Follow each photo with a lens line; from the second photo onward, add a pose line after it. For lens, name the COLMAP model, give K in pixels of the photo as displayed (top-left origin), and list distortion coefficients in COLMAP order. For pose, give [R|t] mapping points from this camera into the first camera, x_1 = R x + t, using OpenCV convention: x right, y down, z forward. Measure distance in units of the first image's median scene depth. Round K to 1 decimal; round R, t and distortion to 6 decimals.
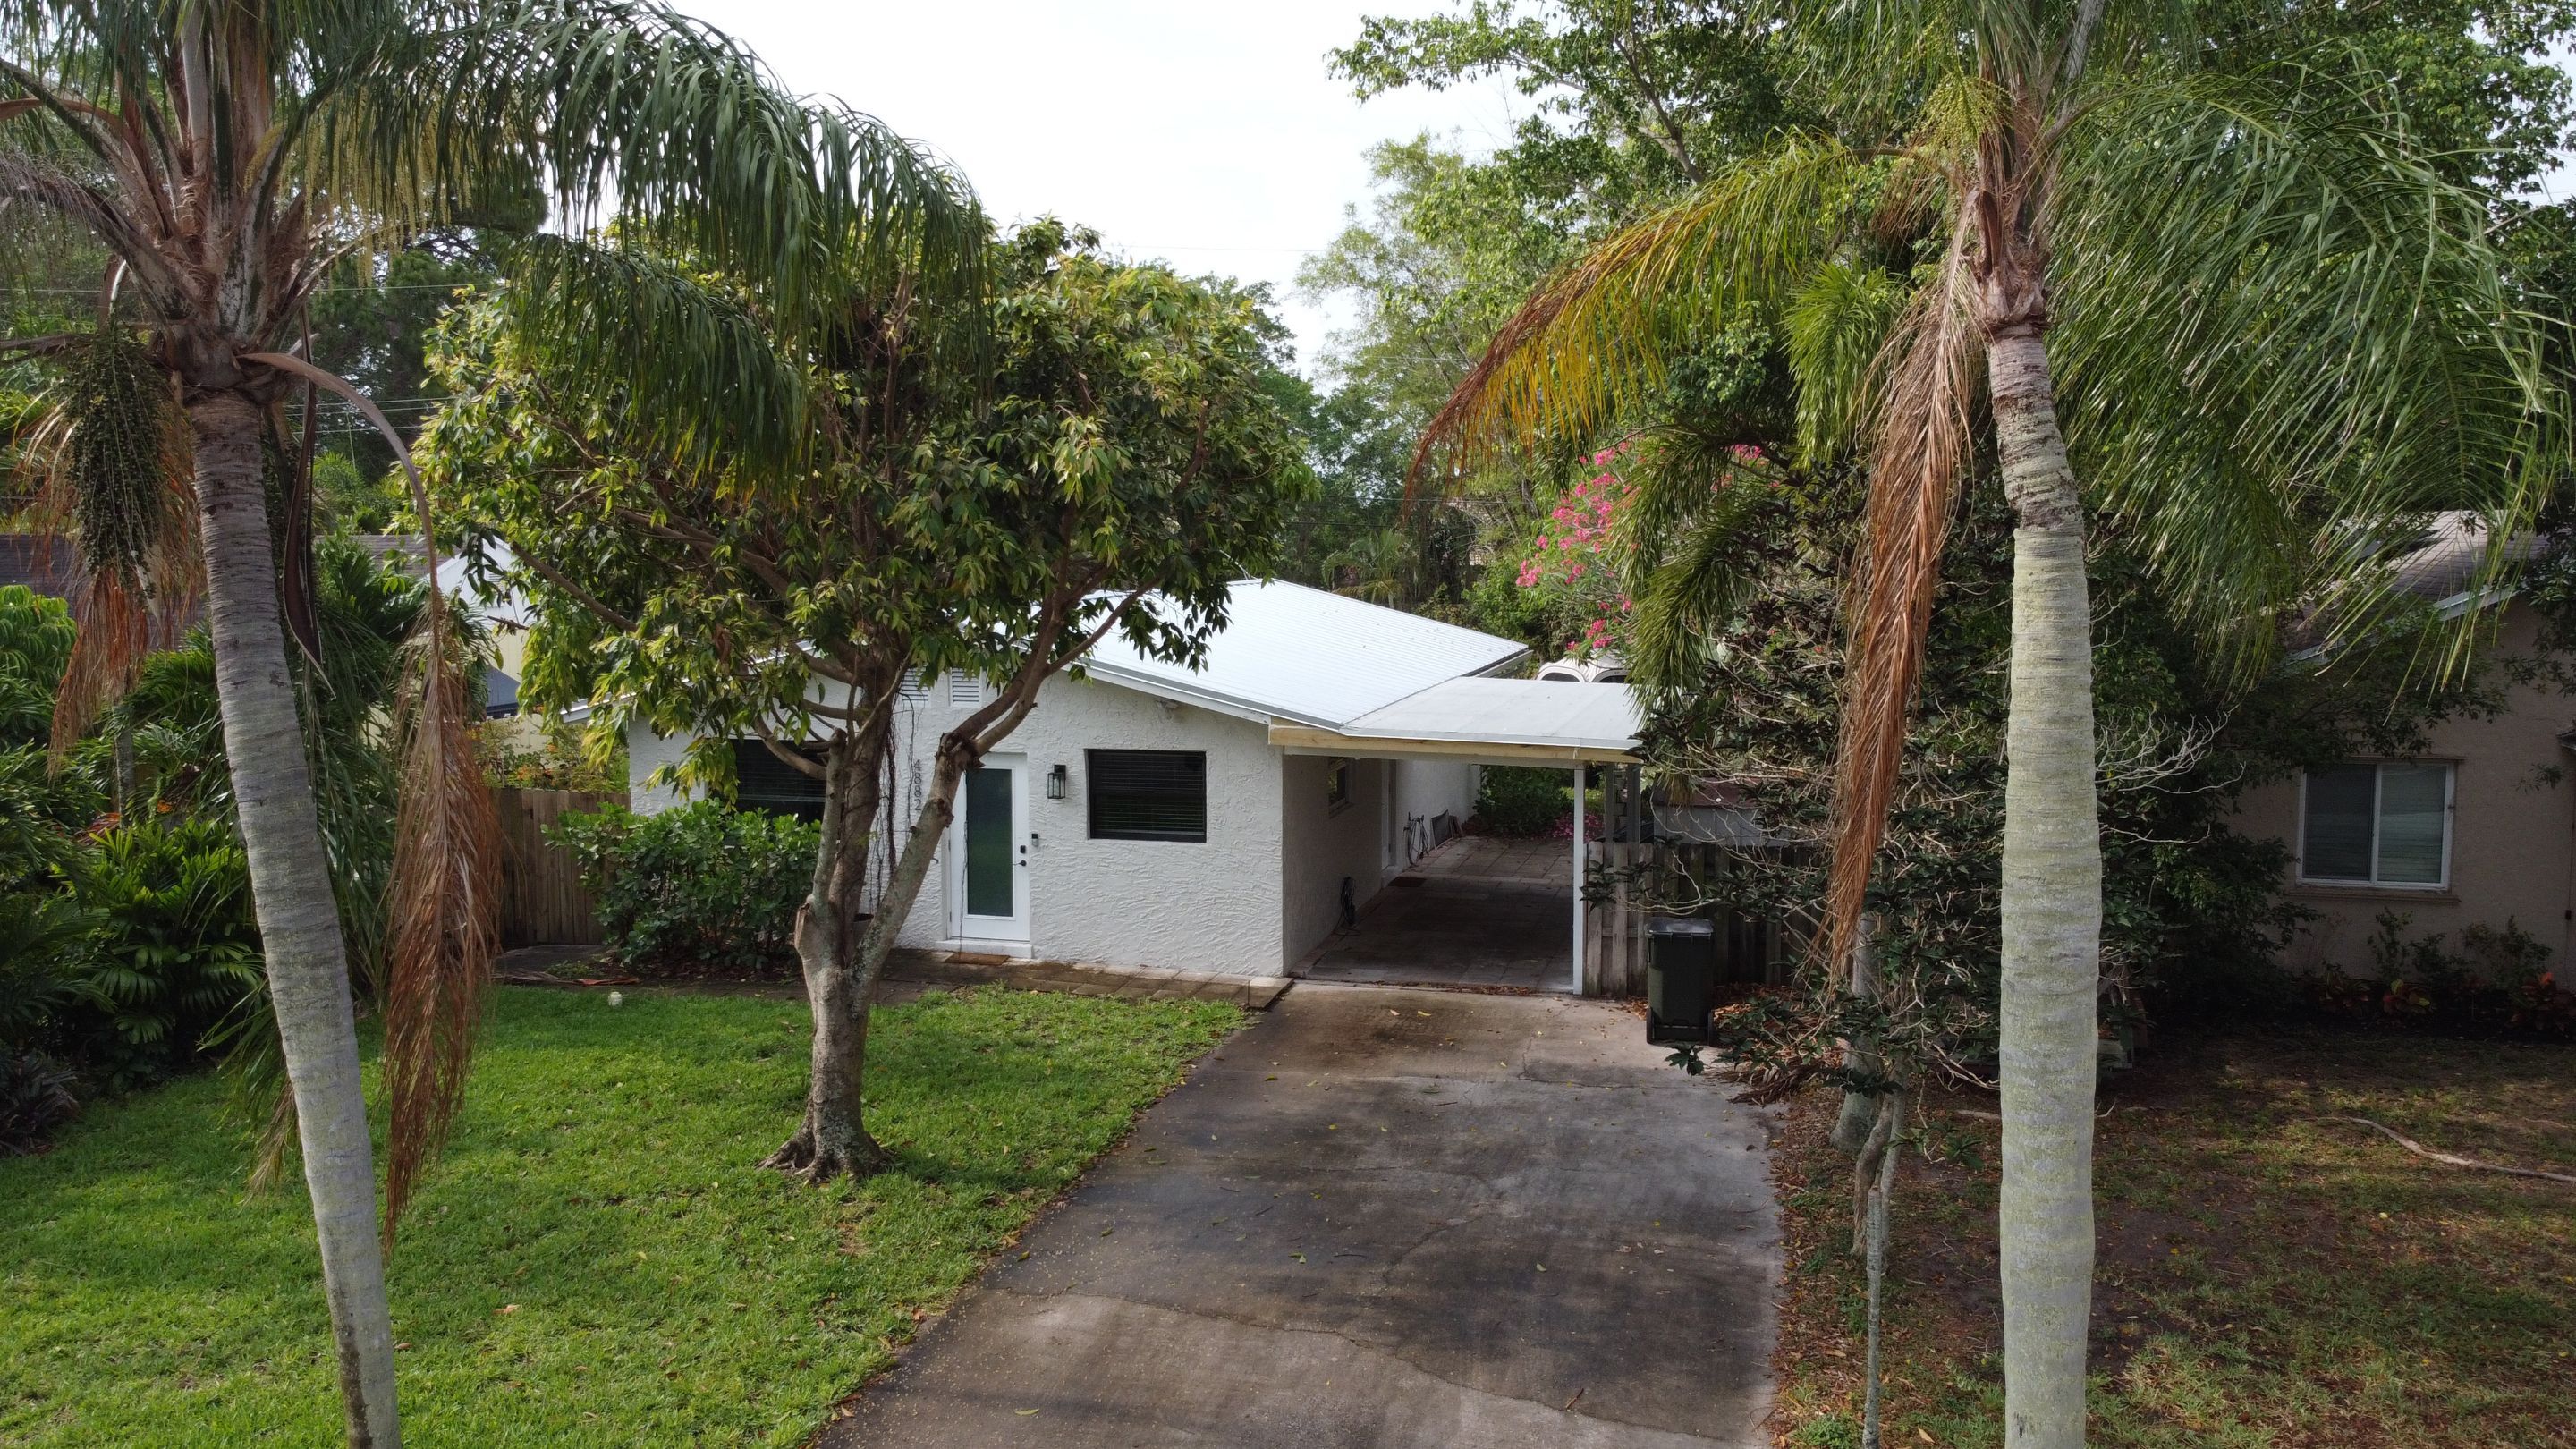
lens RADIAL K [[1952.8, 0, 1285.3], [0, 1952.8, 709.3], [0, 0, 1]] dist [0.004561, -0.001636]
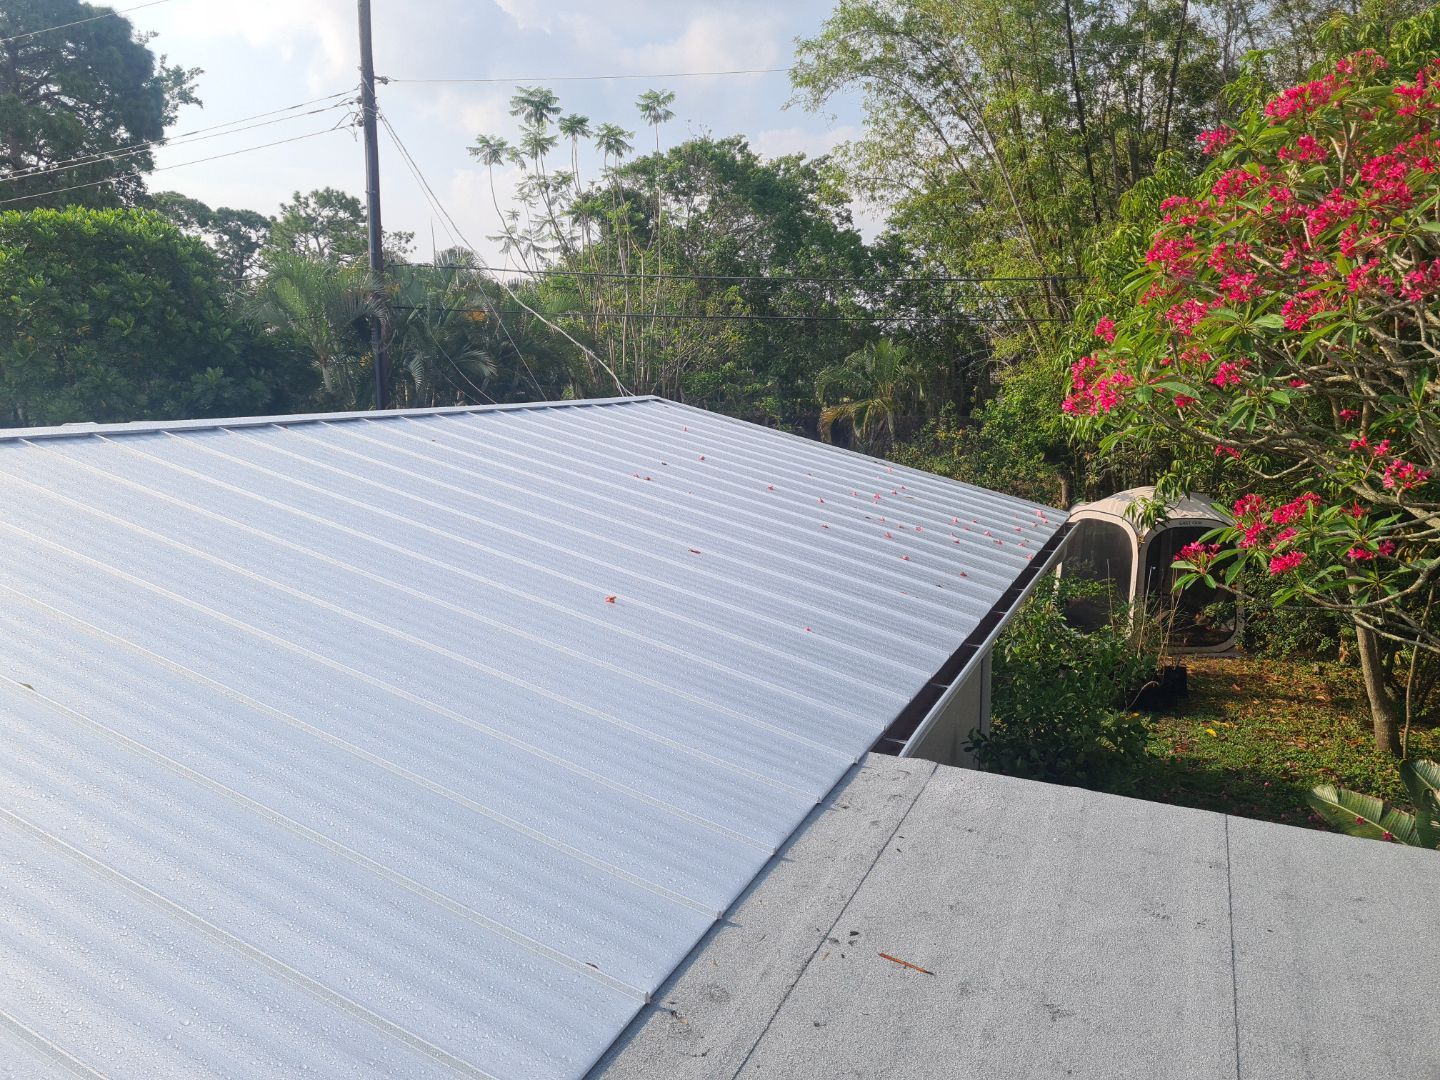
lens RADIAL K [[1199.9, 0, 720.0], [0, 1199.9, 540.0], [0, 0, 1]] dist [0.079065, -0.085078]
pose [[0.991580, 0.002360, -0.129472, 0.024551], [0.004422, 0.998634, 0.052067, -0.015703], [0.129418, -0.052202, 0.990215, 0.228386]]
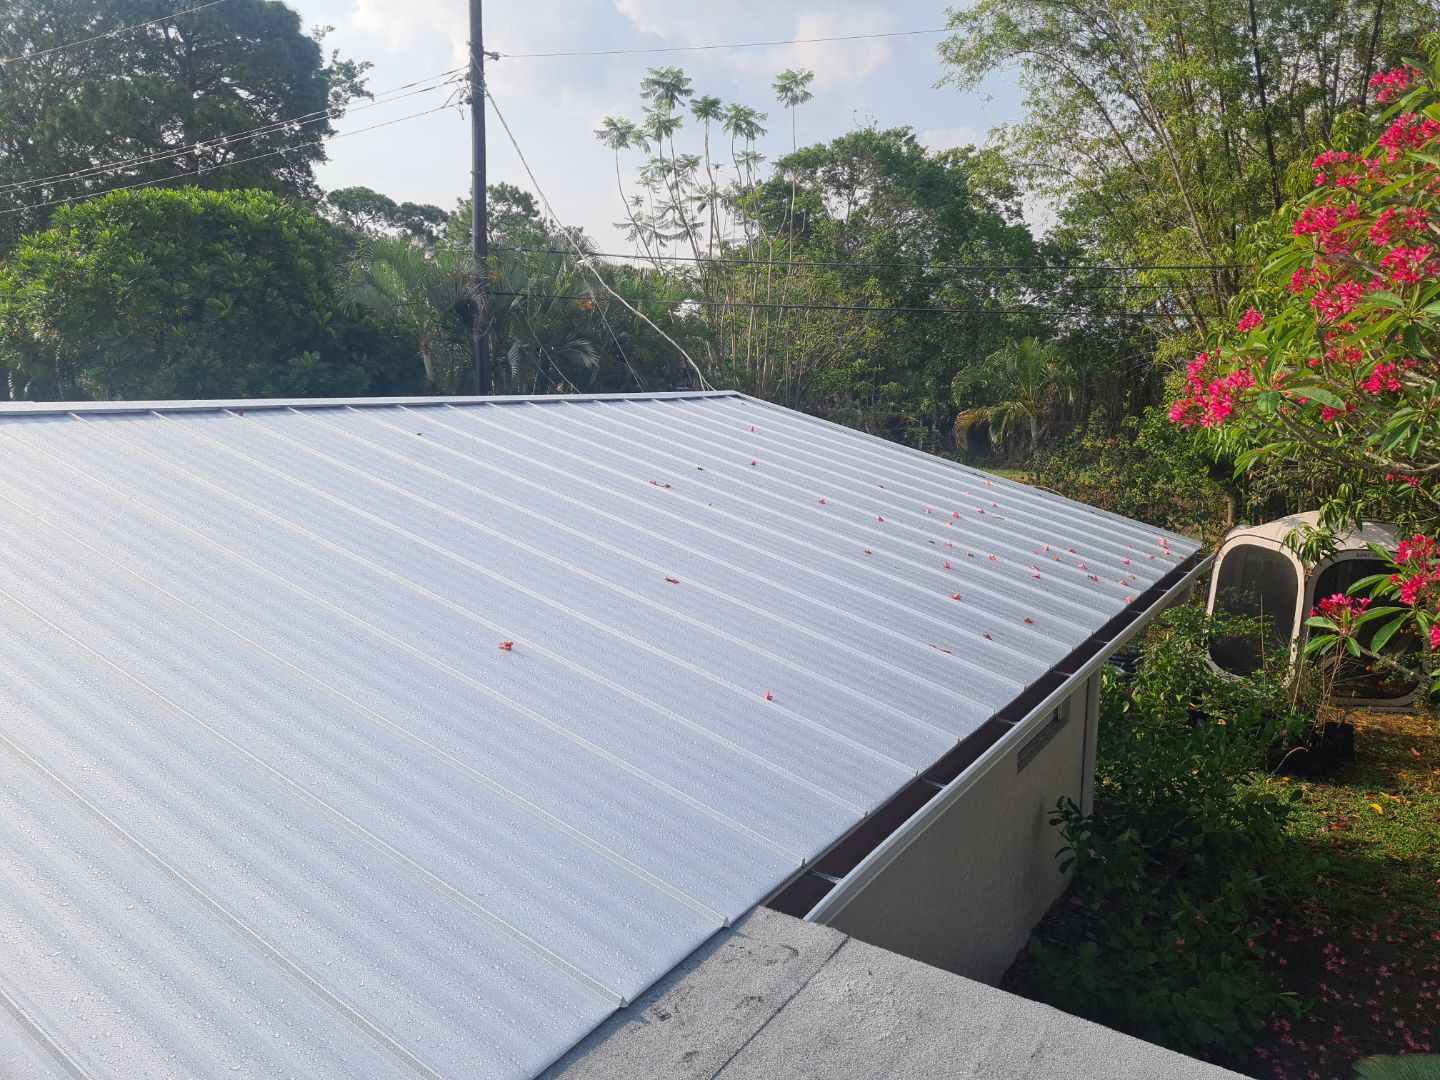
lens RADIAL K [[1199.9, 0, 720.0], [0, 1199.9, 540.0], [0, 0, 1]] dist [0.079065, -0.085078]
pose [[0.964071, 0.044990, -0.261808, 0.033383], [-0.031546, 0.997970, 0.055330, -0.016809], [0.263765, -0.045083, 0.963533, 0.248885]]
